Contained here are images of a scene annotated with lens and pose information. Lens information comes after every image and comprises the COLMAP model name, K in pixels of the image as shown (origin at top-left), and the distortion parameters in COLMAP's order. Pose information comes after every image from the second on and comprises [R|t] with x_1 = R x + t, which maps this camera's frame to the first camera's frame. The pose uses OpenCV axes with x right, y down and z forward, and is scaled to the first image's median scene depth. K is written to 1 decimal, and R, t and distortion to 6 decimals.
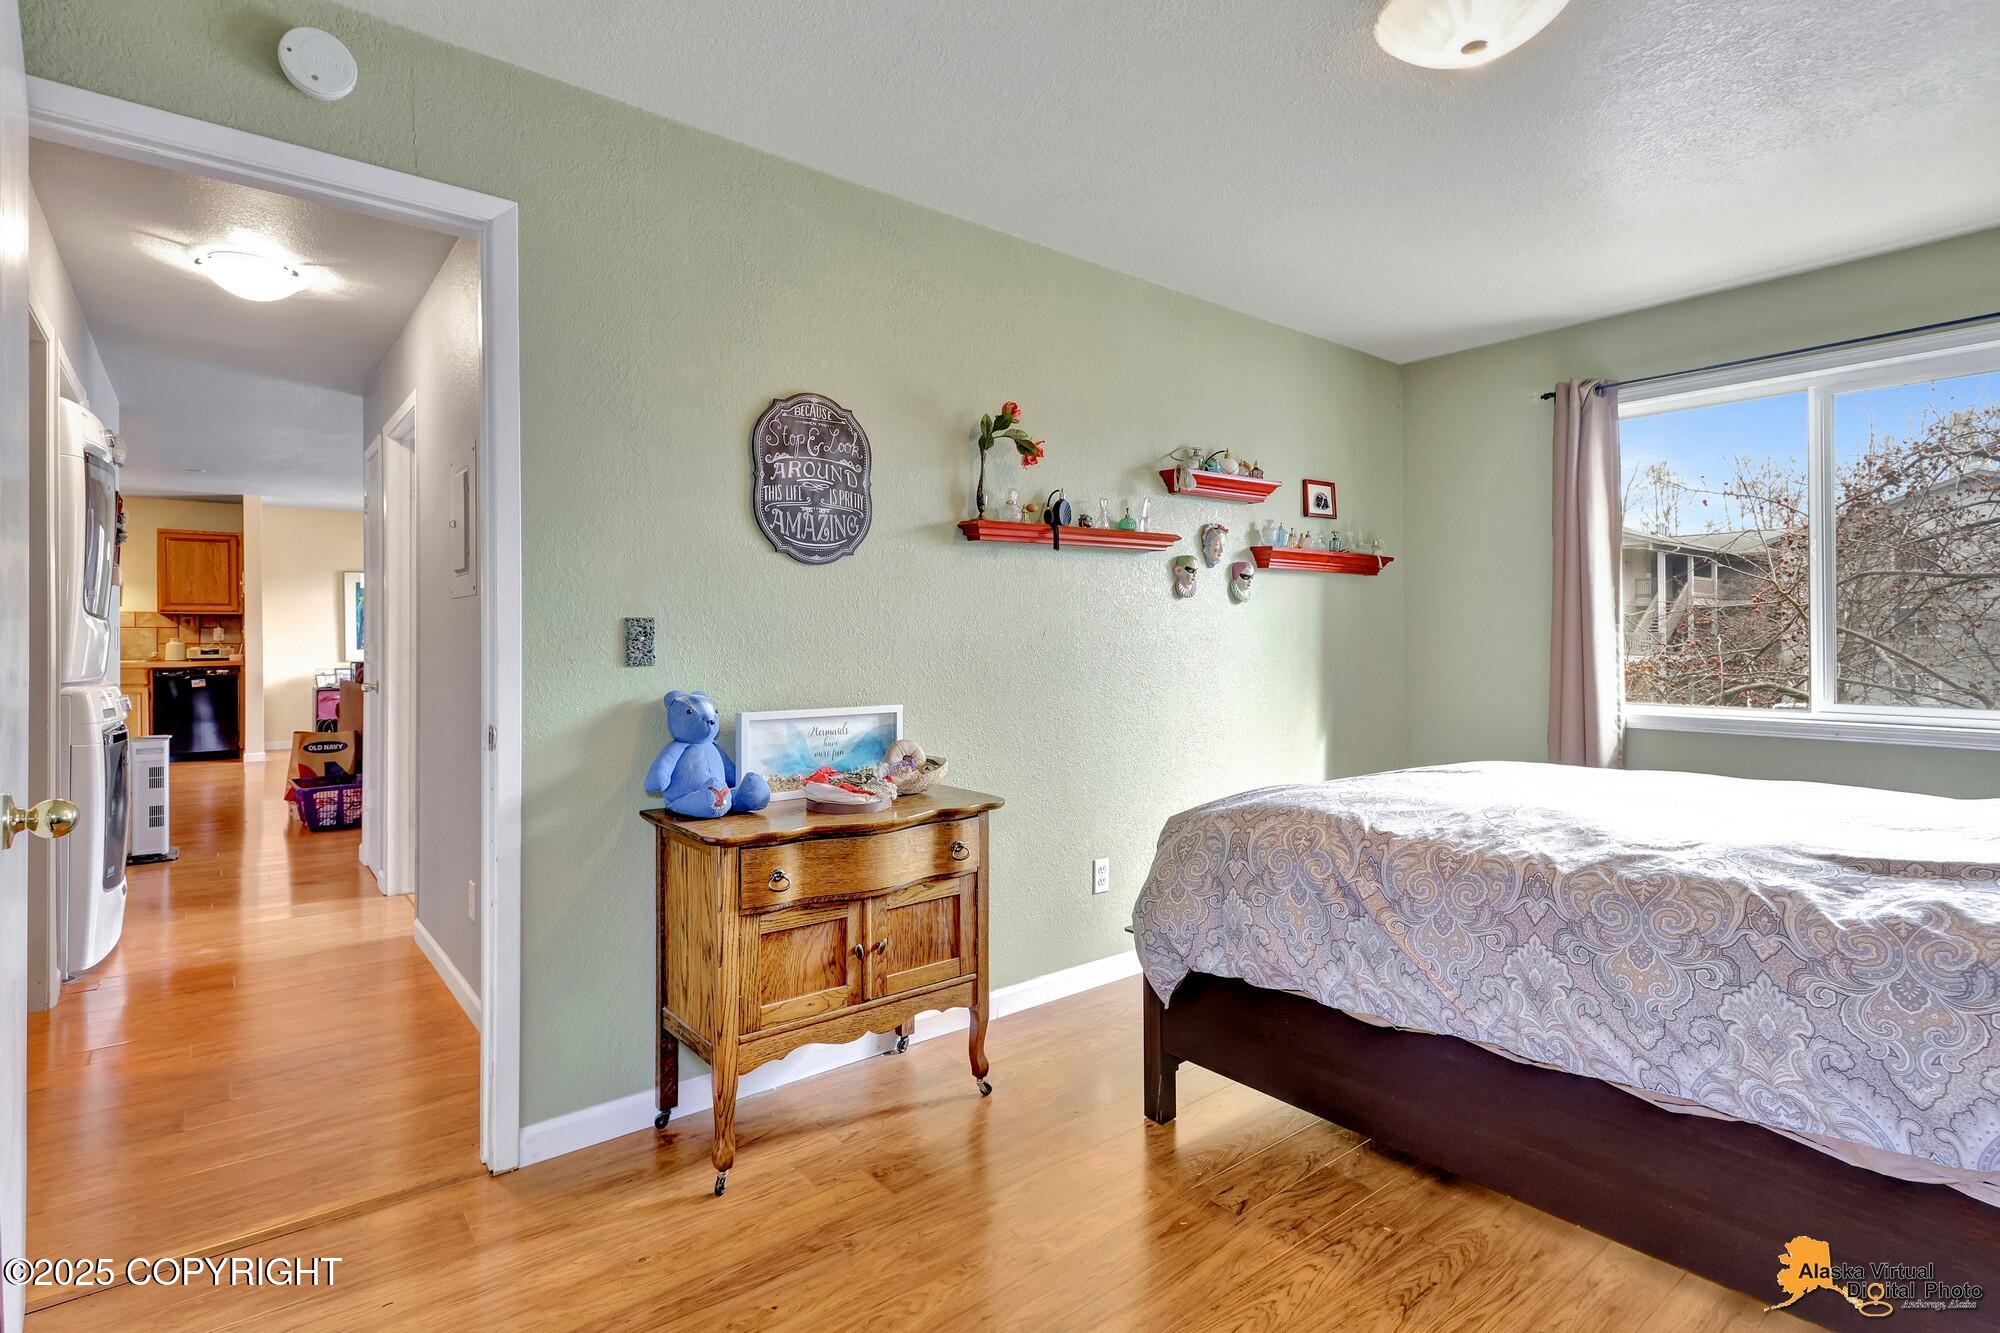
lens RADIAL K [[974.3, 0, 976.8], [0, 974.3, 661.5], [0, 0, 1]] dist [0.001589, -0.000245]
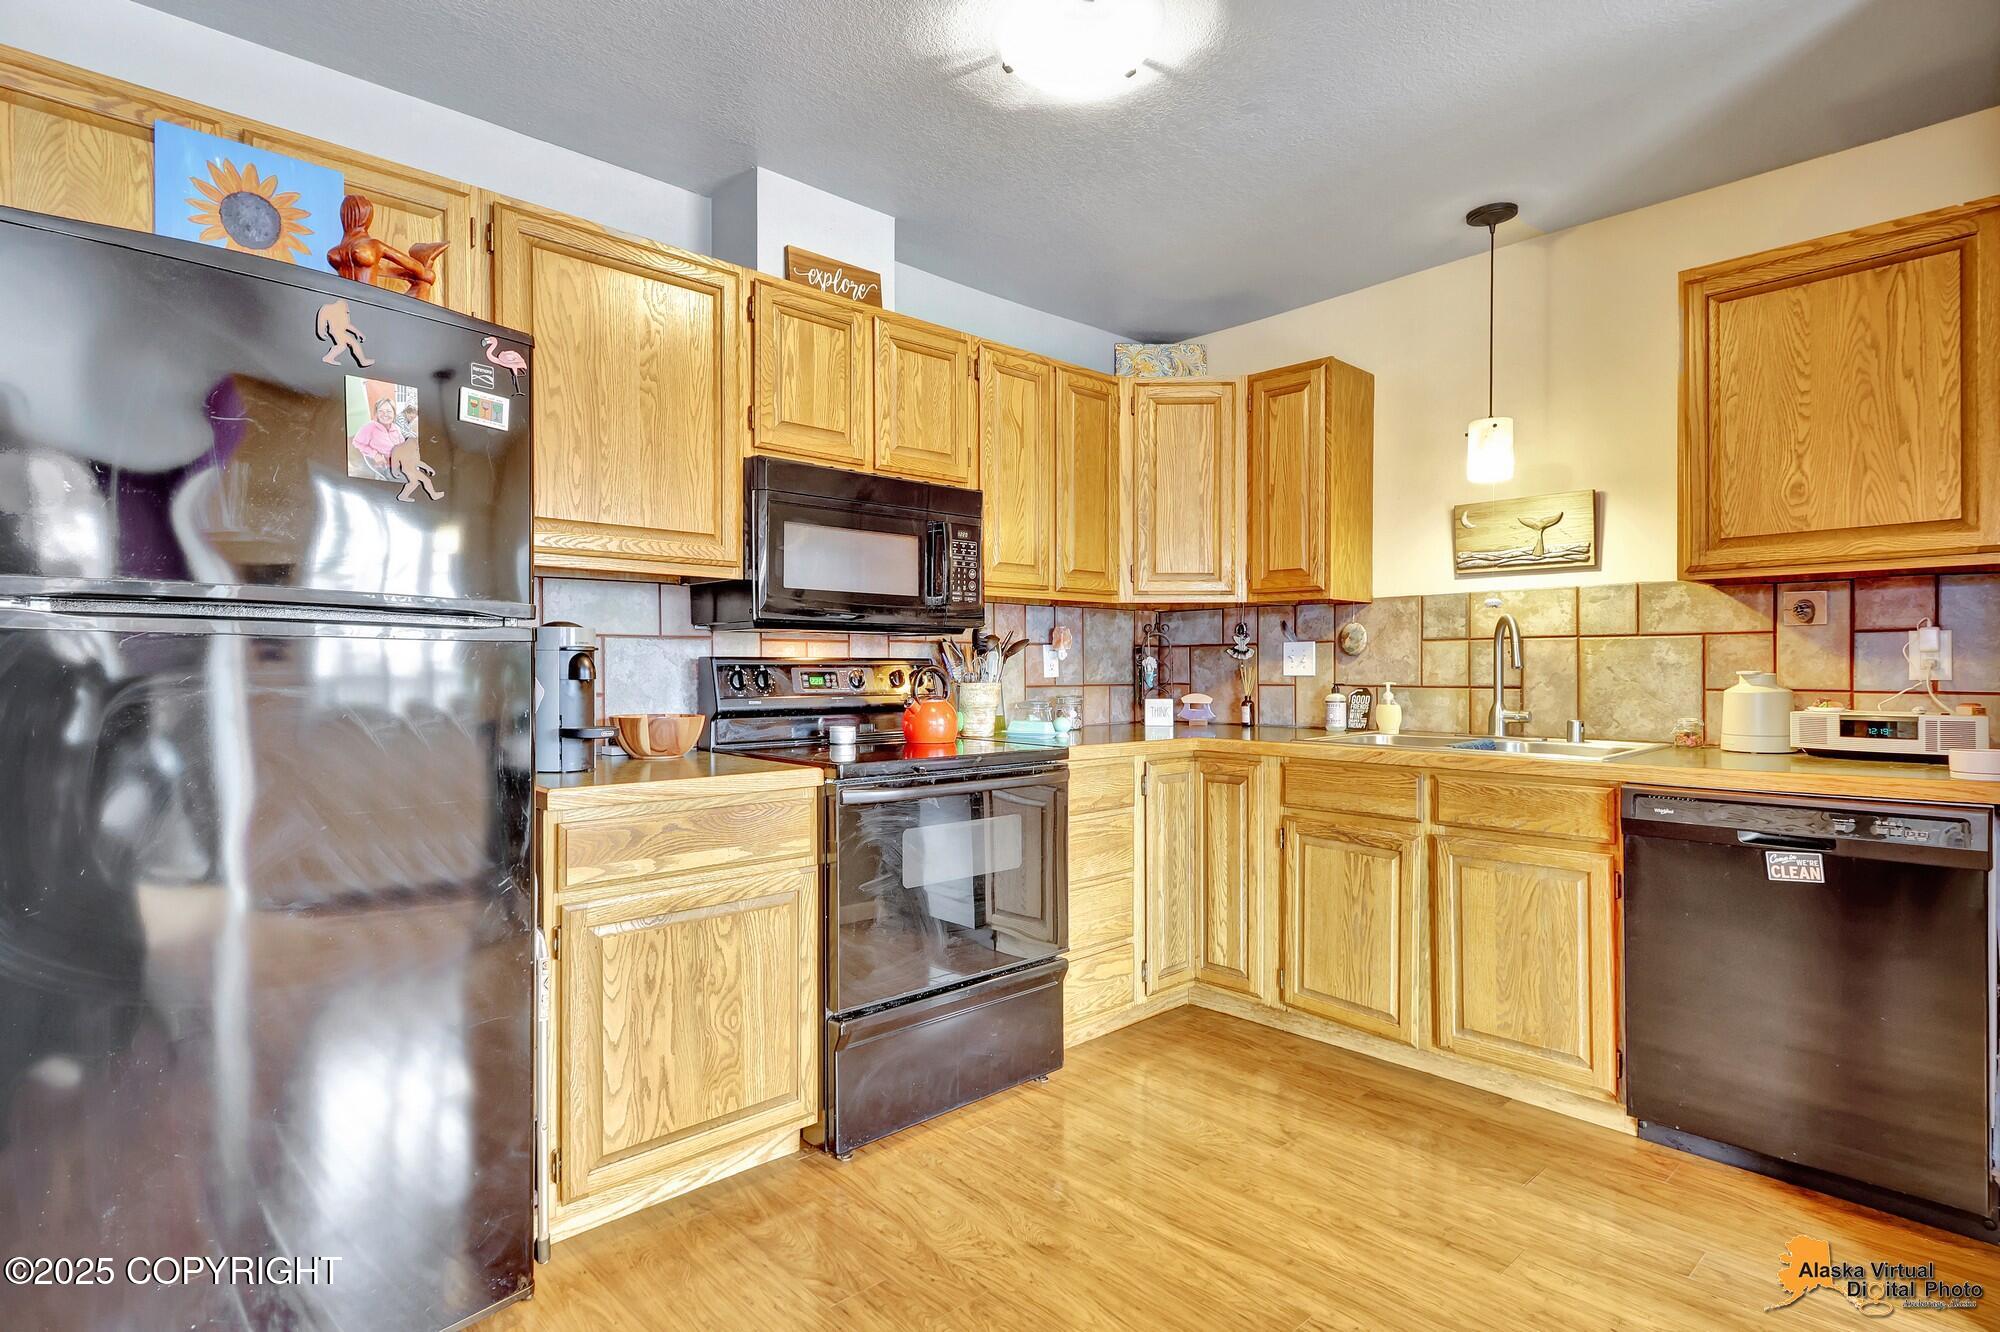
lens RADIAL K [[996.1, 0, 998.4], [0, 996.1, 668.4], [0, 0, 1]] dist [0.000813, -0.001391]
pose [[0.076156, 0.002264, -0.997093, -0.525654], [-0.018386, 0.999831, 0.000865, -0.019619], [0.996926, 0.018266, 0.076185, 0.721903]]
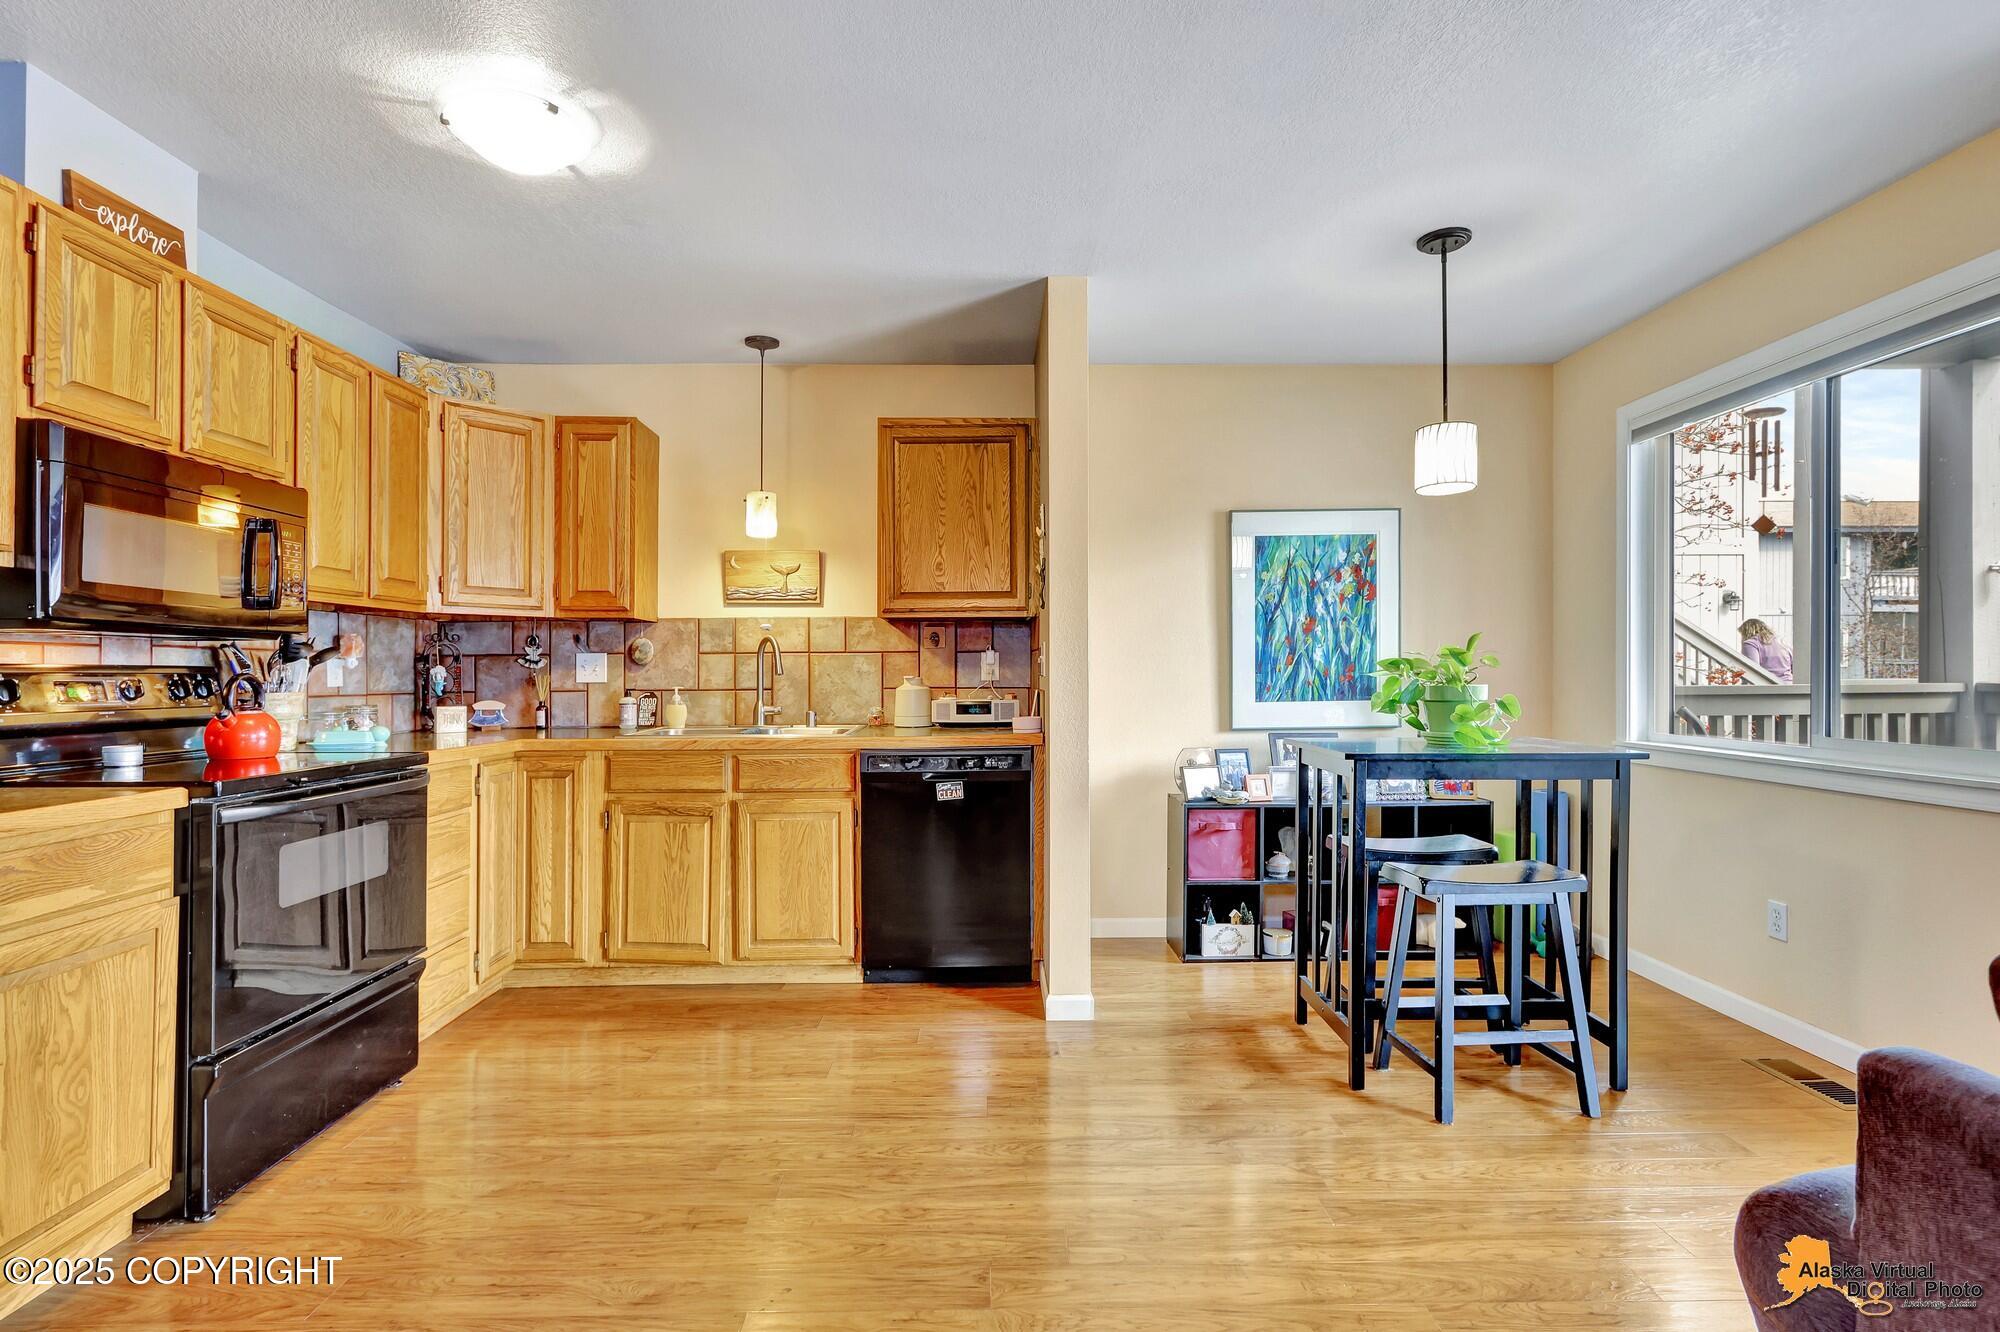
lens RADIAL K [[938.3, 0, 994.4], [0, 938.3, 671.2], [0, 0, 1]] dist [-0.000148, -0.000439]
pose [[0.798340, -0.005262, -0.602185, -0.507275], [-0.006934, 0.999815, -0.017929, -0.017514], [0.602168, 0.018489, 0.798156, 0.646118]]
